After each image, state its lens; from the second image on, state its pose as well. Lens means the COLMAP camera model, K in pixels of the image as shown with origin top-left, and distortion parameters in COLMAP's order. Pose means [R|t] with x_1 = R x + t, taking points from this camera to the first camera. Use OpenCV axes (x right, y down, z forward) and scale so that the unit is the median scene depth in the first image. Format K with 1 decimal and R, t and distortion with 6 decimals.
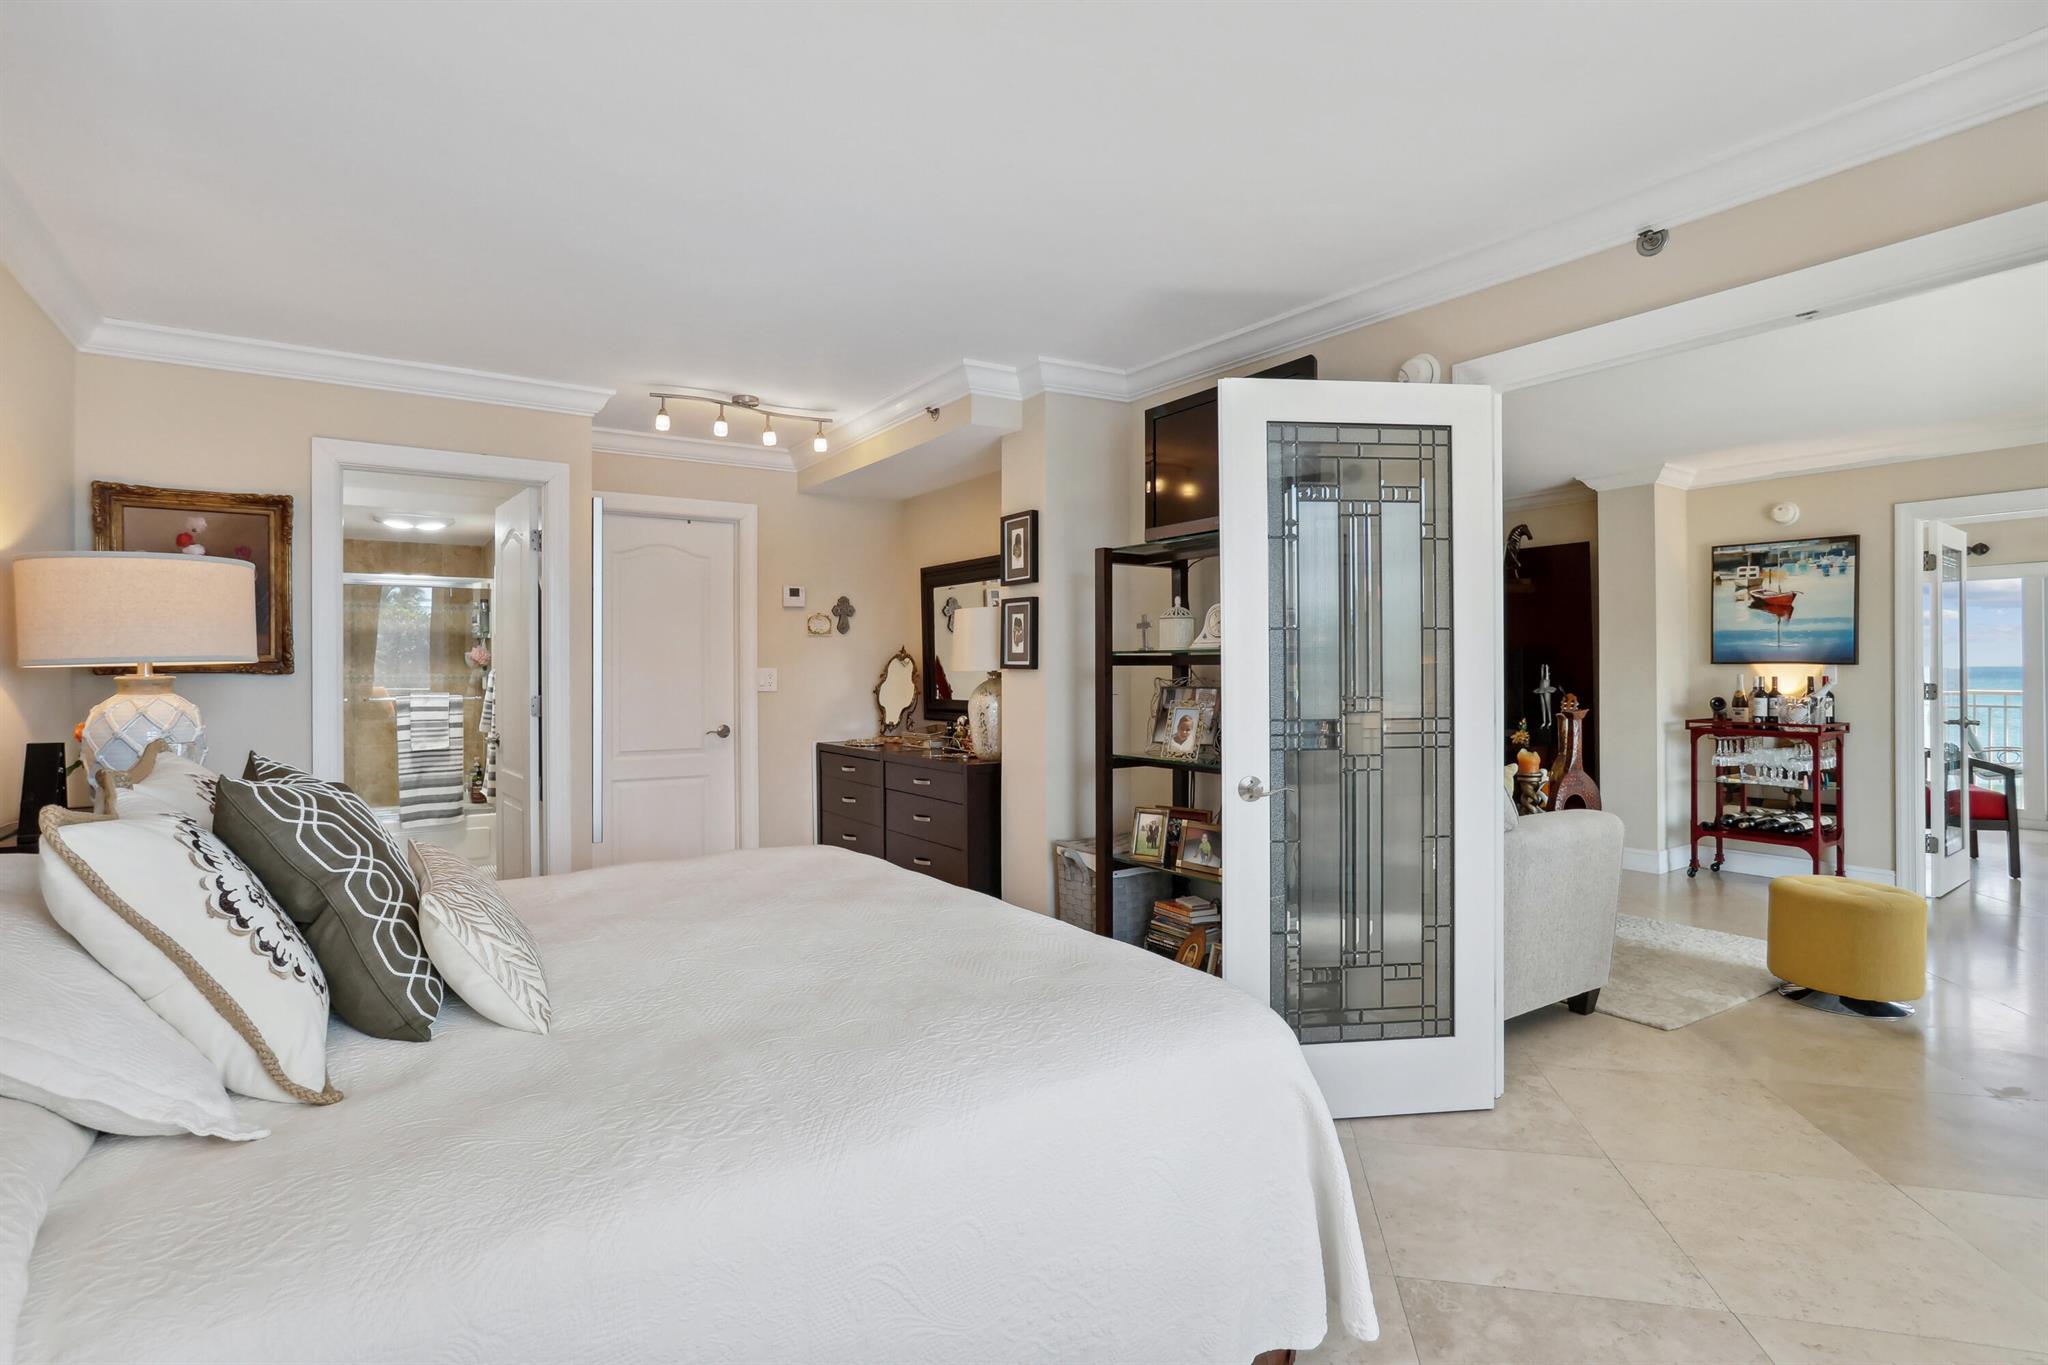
lens RADIAL K [[992.5, 0, 1014.2], [0, 992.5, 655.3], [0, 0, 1]] dist [-0.001893, 0.000676]
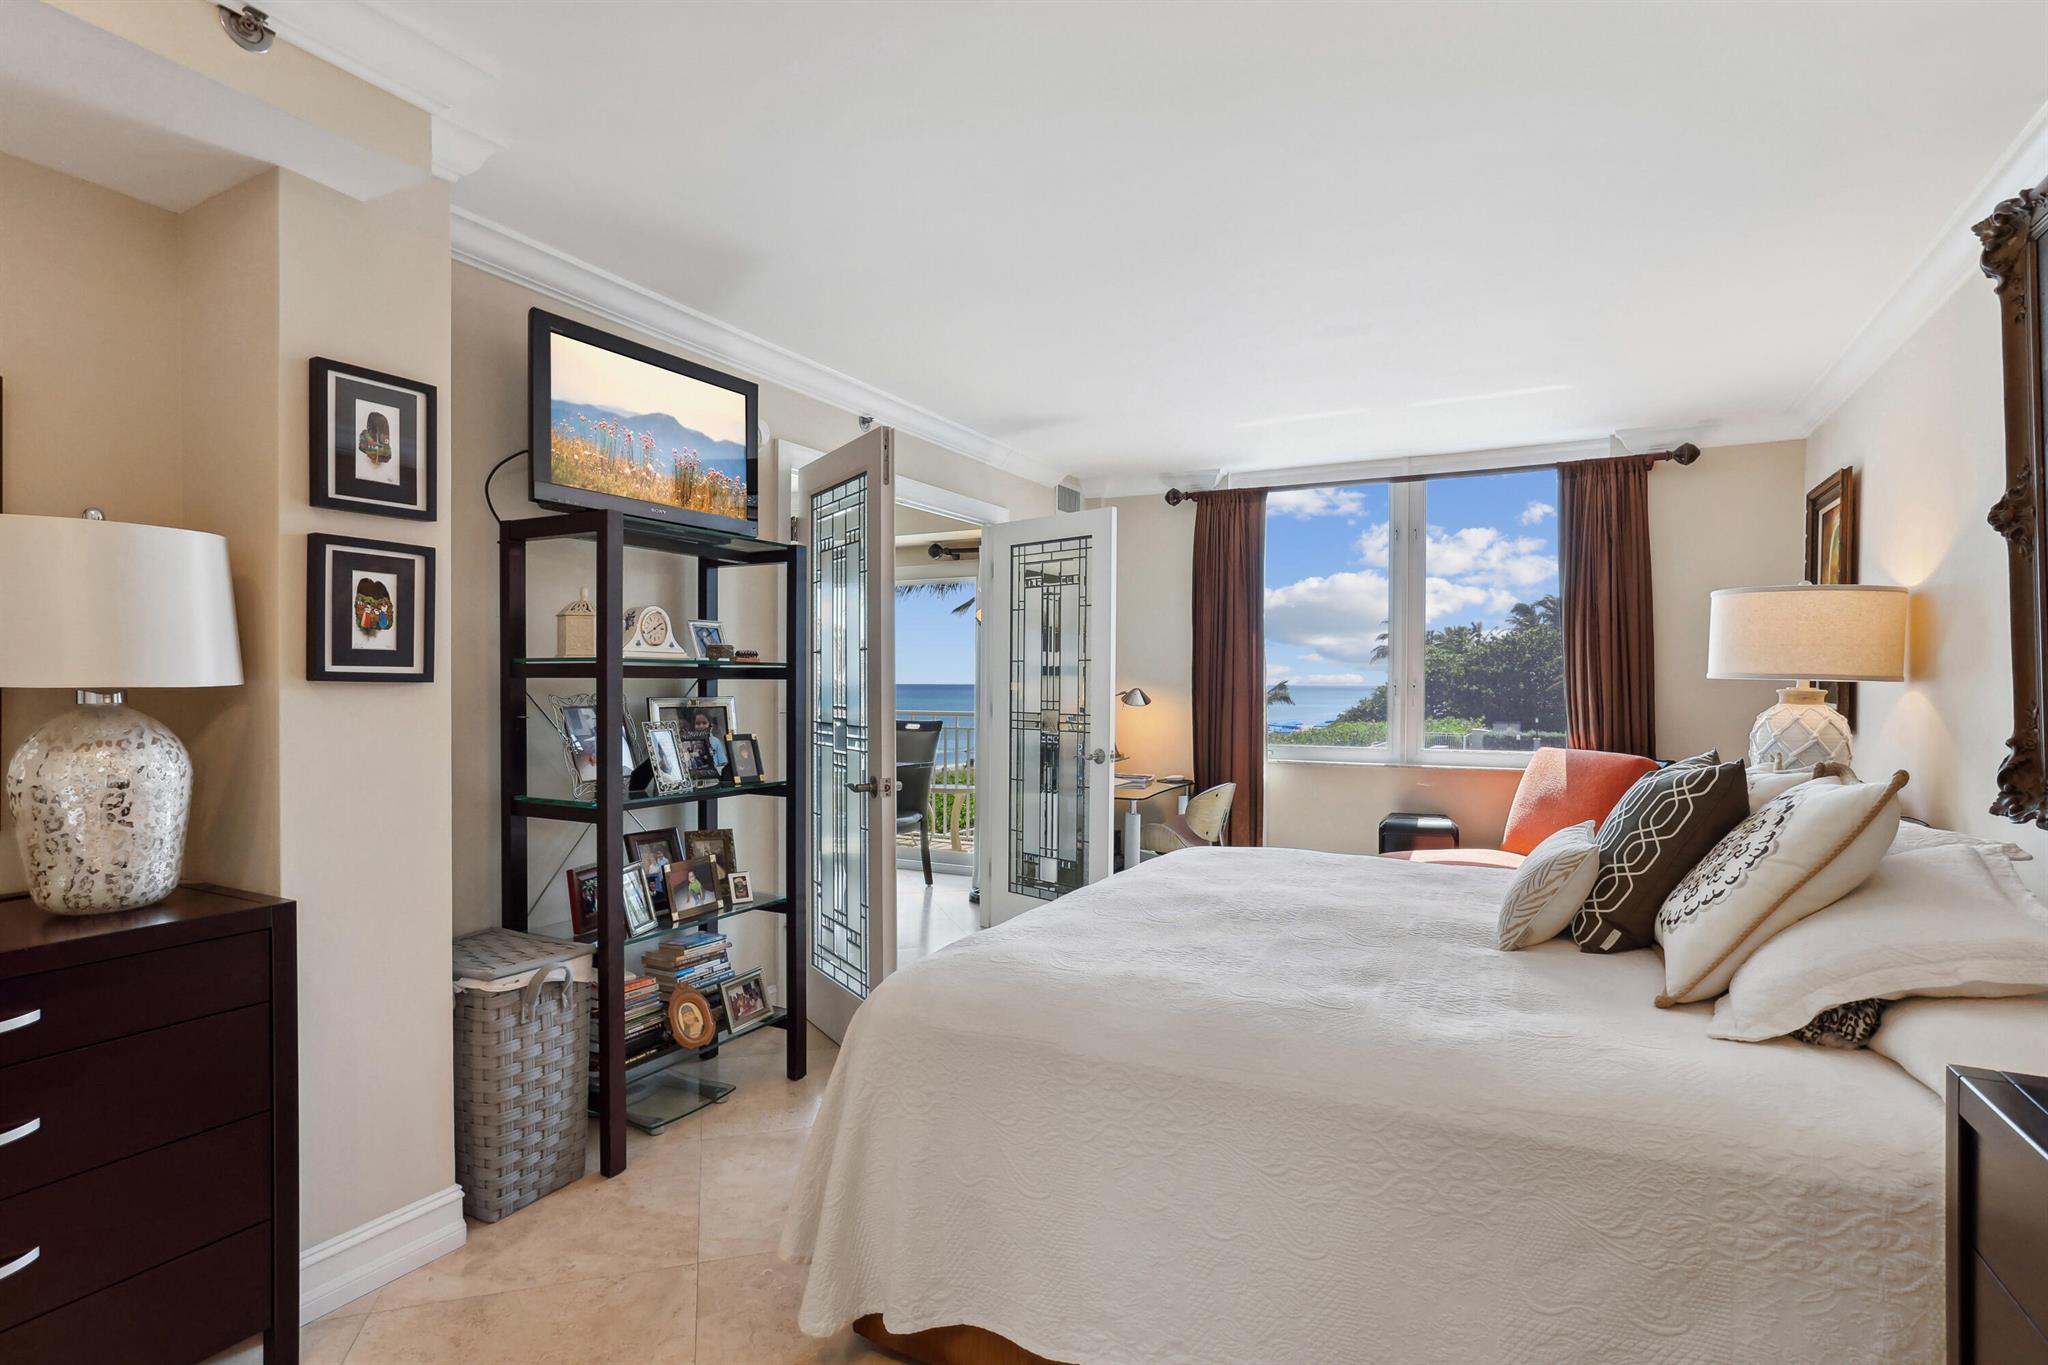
lens RADIAL K [[1023.2, 0, 1008.3], [0, 1023.2, 645.4], [0, 0, 1]] dist [-0.047145, 0.001315]
pose [[-0.475133, 0.031718, 0.879342, -0.717655], [-0.012885, 0.998992, -0.042995, 0.015437], [-0.879820, -0.031759, -0.474245, 1.160089]]
